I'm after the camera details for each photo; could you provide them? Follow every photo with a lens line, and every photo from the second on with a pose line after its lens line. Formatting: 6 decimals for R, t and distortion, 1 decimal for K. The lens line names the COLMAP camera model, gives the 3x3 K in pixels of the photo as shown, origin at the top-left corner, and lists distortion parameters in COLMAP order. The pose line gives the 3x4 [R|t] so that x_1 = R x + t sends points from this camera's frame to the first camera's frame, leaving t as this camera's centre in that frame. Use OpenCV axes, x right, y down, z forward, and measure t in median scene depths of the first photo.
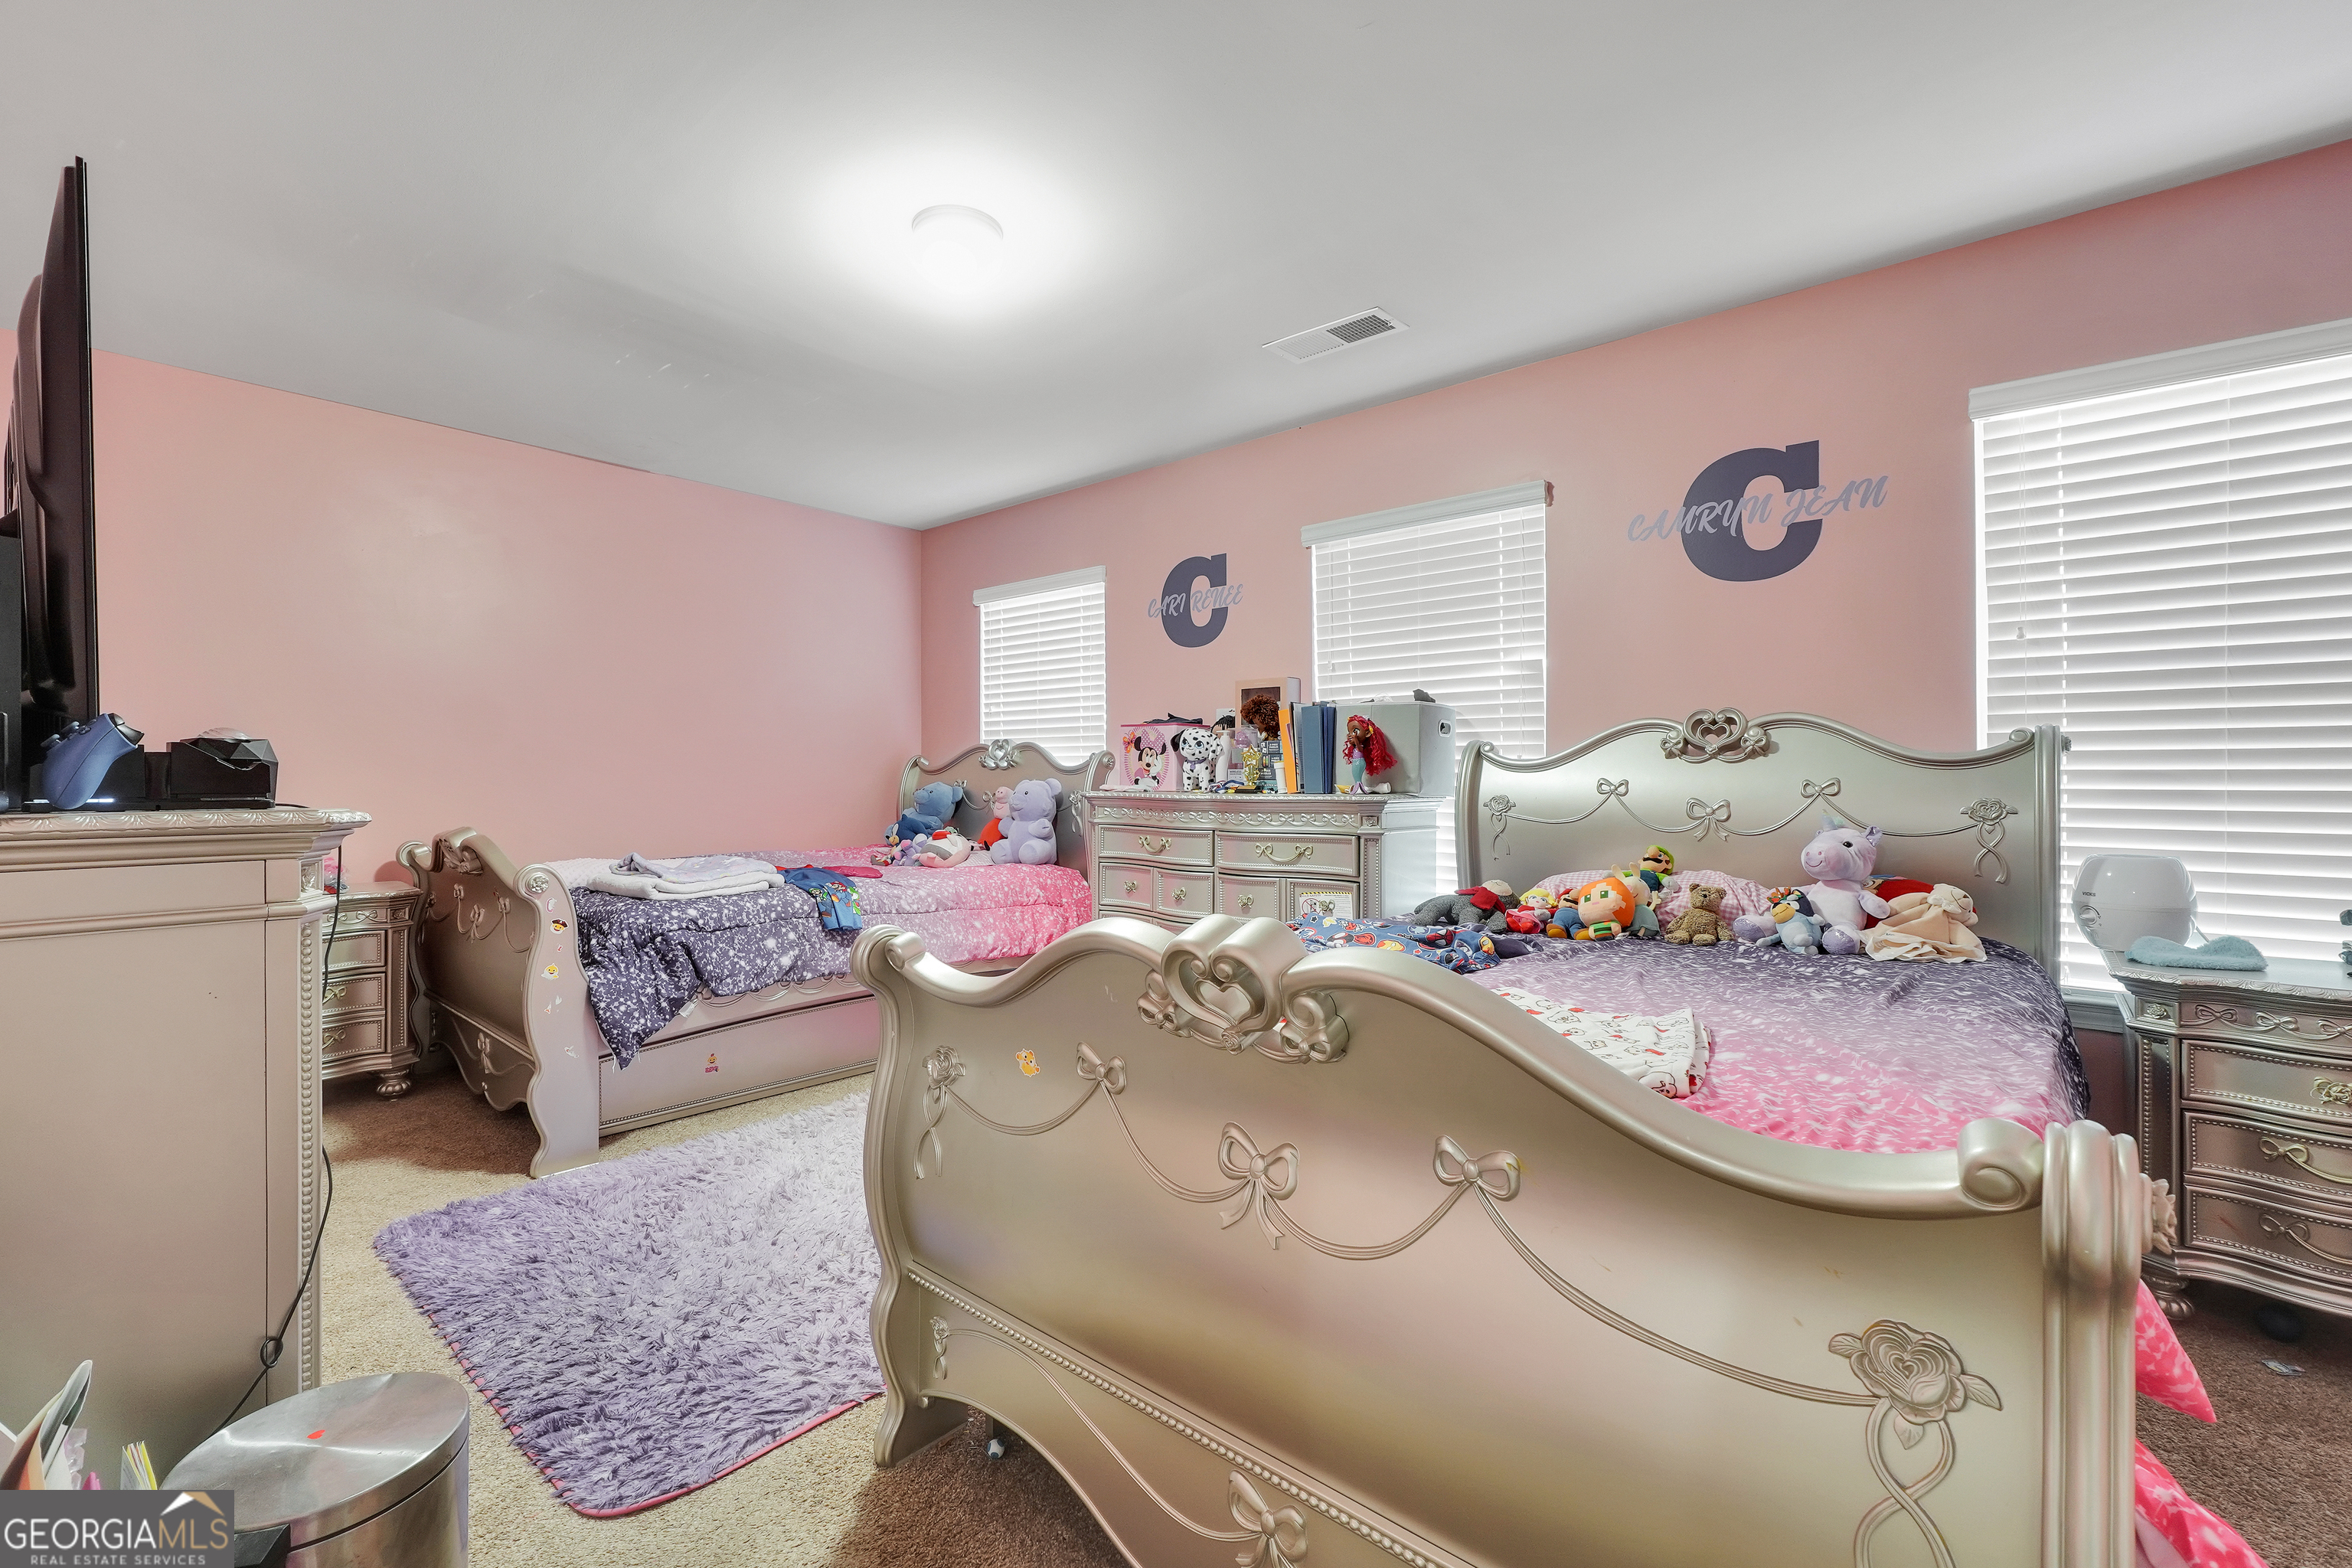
lens RADIAL K [[1012.1, 0, 1166.1], [0, 1012.1, 769.0], [0, 0, 1]] dist [0.000168, 0.000754]
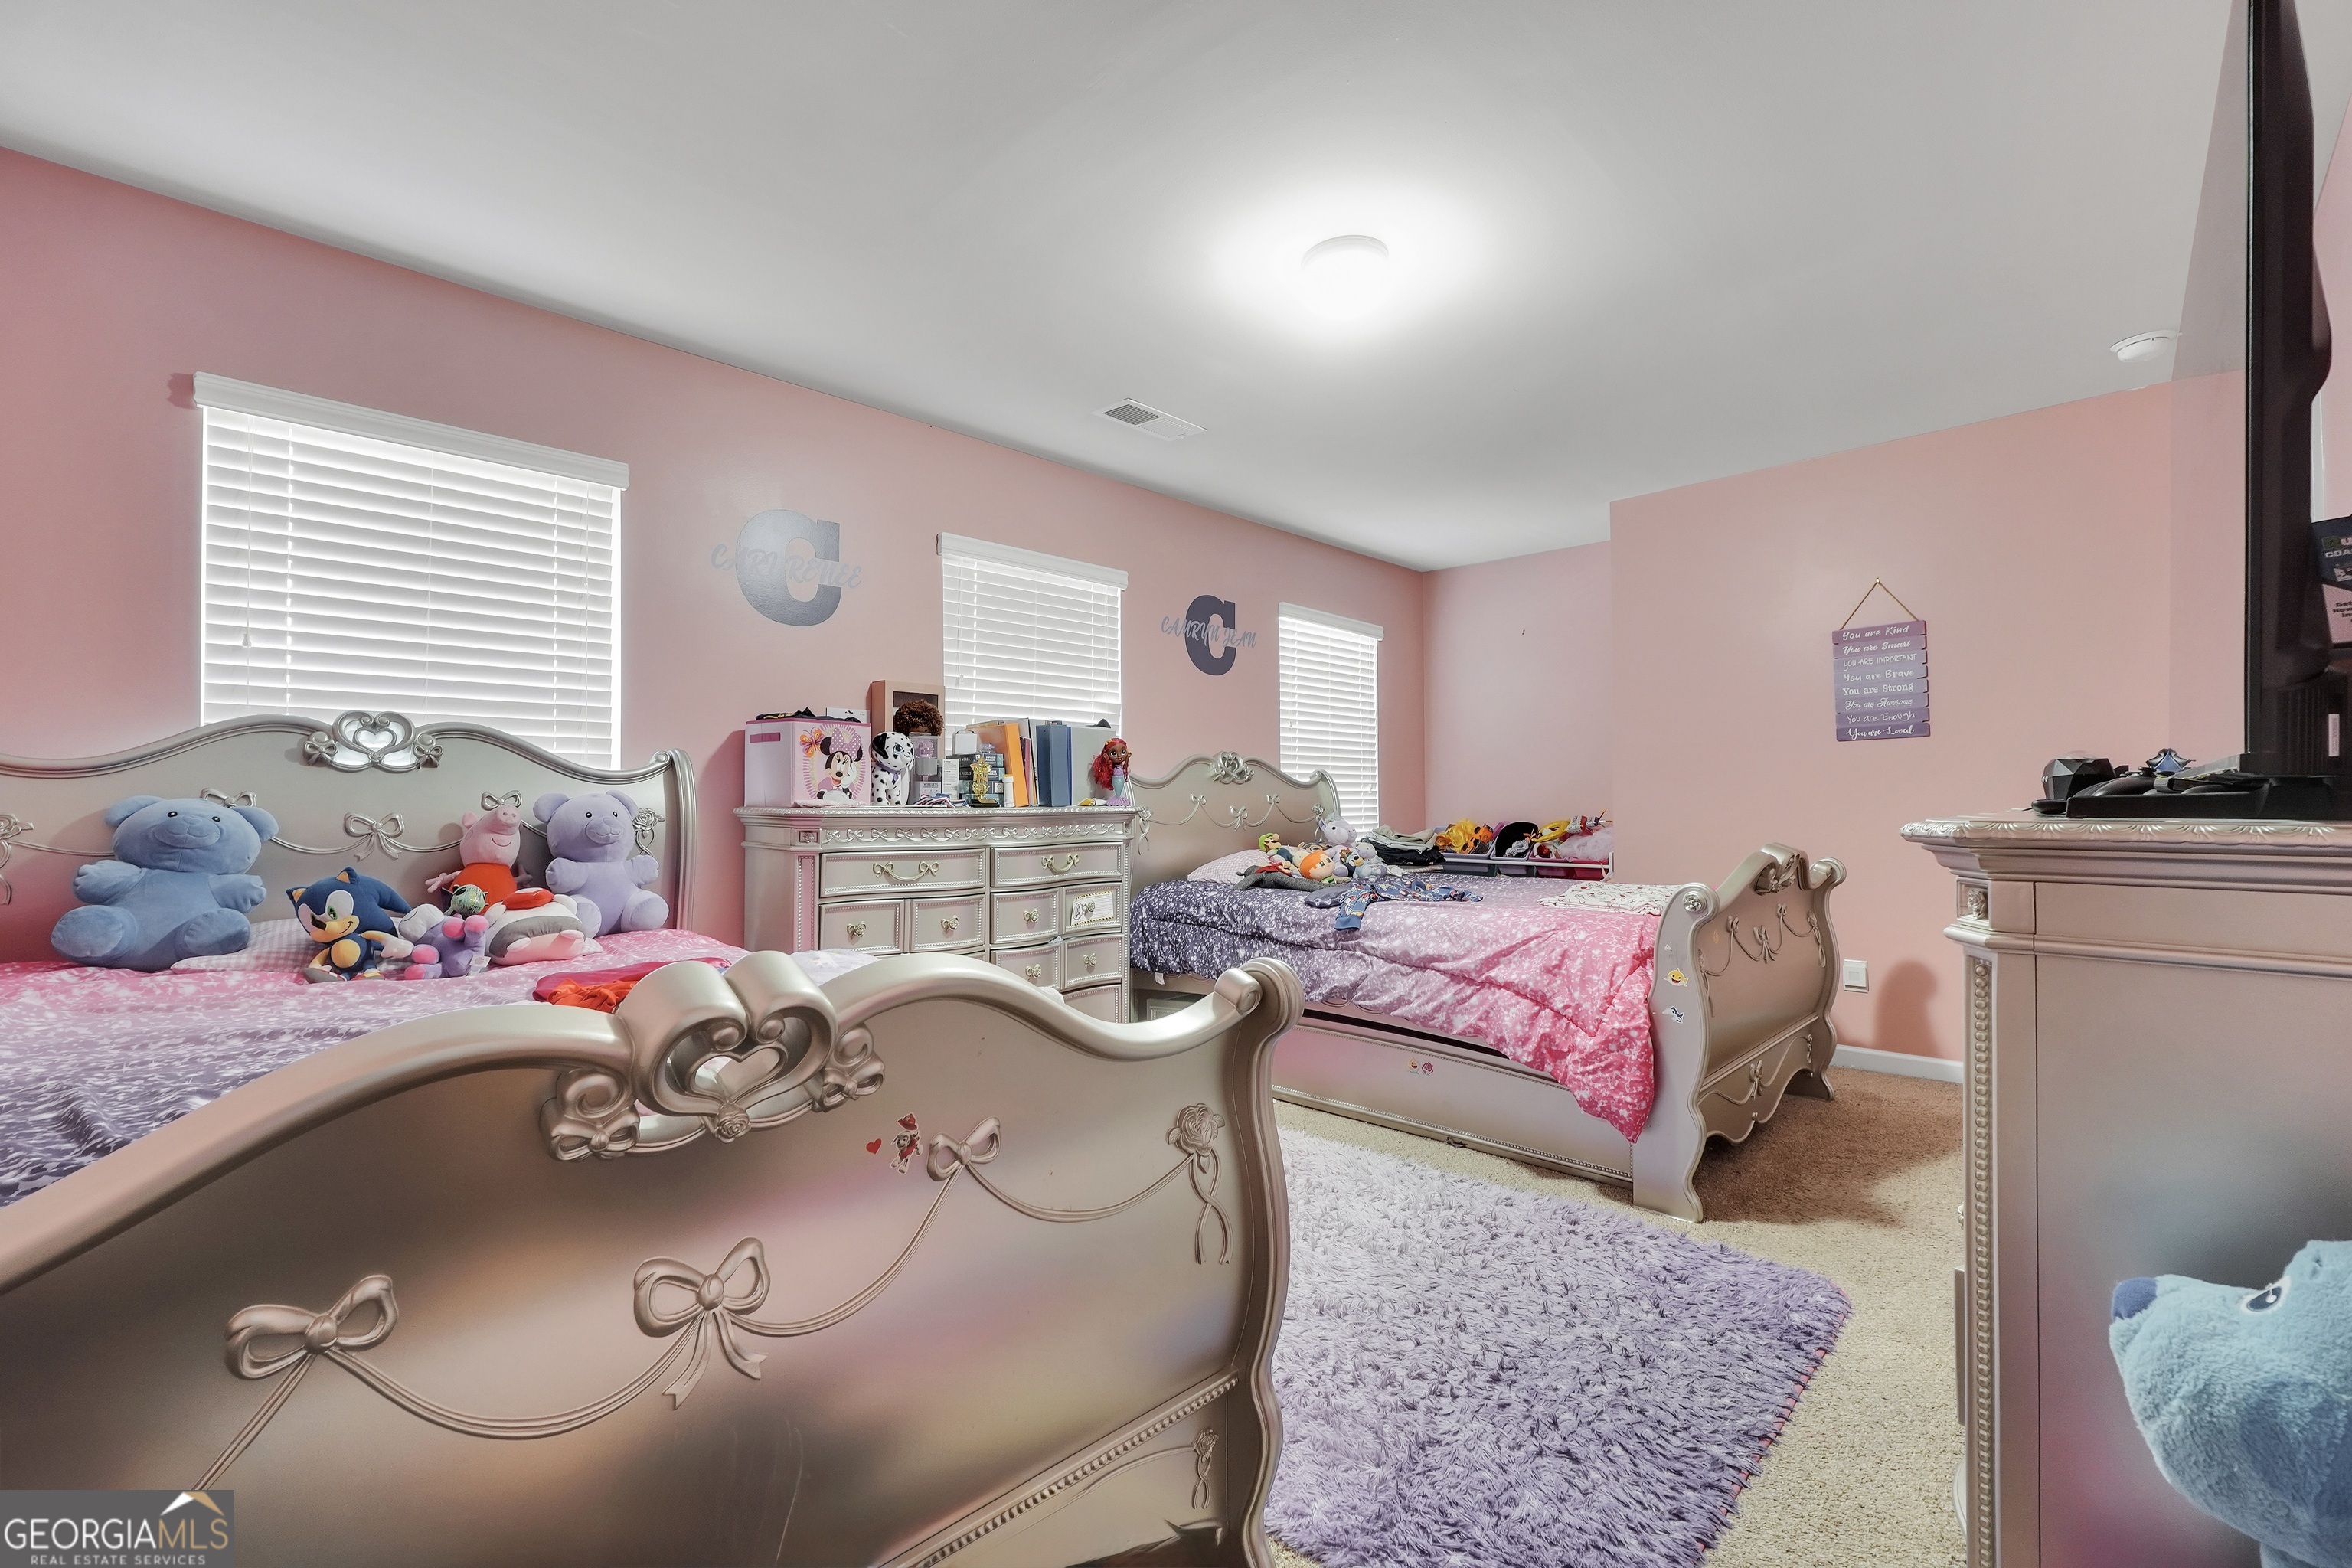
lens RADIAL K [[1012.1, 0, 1166.1], [0, 1012.1, 769.0], [0, 0, 1]] dist [0.000168, 0.000754]
pose [[0.053007, 0.025668, 0.998264, -0.848414], [-0.014413, 0.999585, -0.024937, 0.008387], [-0.998490, -0.013066, 0.053354, 0.773271]]
